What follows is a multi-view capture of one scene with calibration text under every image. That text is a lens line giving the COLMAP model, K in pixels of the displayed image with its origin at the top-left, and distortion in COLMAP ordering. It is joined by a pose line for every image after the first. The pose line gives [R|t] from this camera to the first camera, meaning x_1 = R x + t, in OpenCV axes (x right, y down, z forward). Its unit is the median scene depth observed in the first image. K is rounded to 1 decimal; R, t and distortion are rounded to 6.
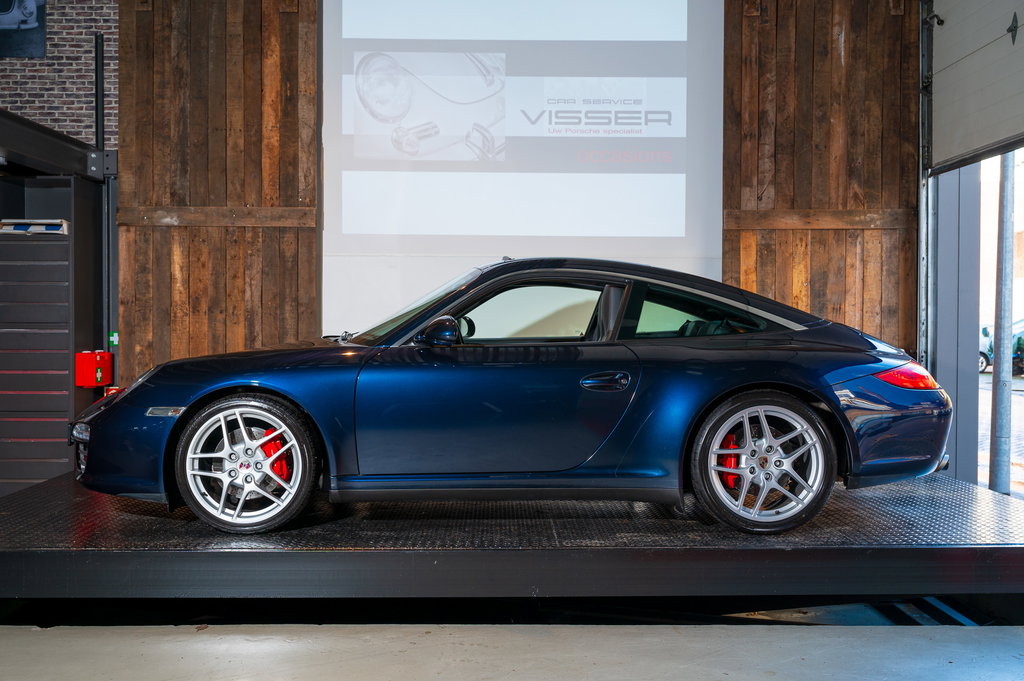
lens RADIAL K [[1056.0, 0, 510.4], [0, 1056.0, 339.5], [0, 0, 1]] dist [-0.004438, 0.000000]
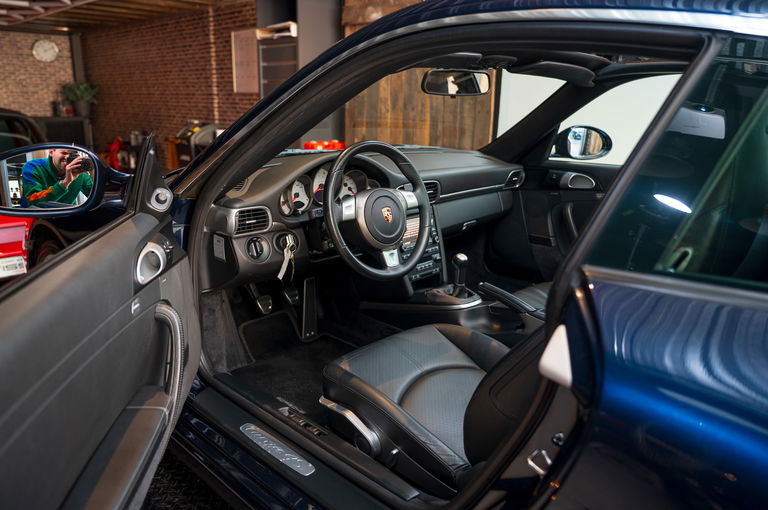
lens RADIAL K [[573.6, 0, 384.2], [0, 573.6, 254.6], [0, 0, 1]] dist [-0.001996, -0.008364]
pose [[0.708392, 0.193865, -0.678673, 0.107376], [-0.029310, 0.968790, 0.246144, -0.025048], [0.705210, -0.154475, 0.691965, 0.580643]]
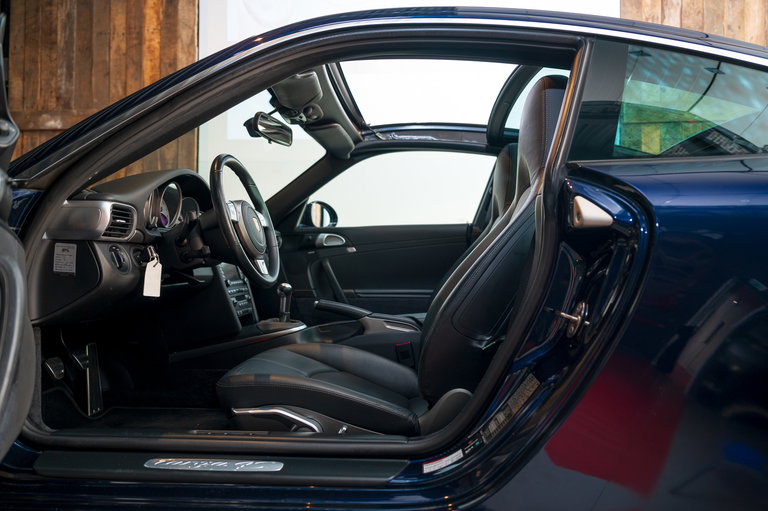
lens RADIAL K [[510.0, 0, 381.0], [0, 510.0, 251.5], [0, 0, 1]] dist [0.003708, -0.004985]
pose [[0.996168, -0.000216, -0.087458, 0.031193], [-0.003009, 0.999320, -0.036738, 0.026097], [0.087406, 0.036861, 0.995491, 0.545155]]
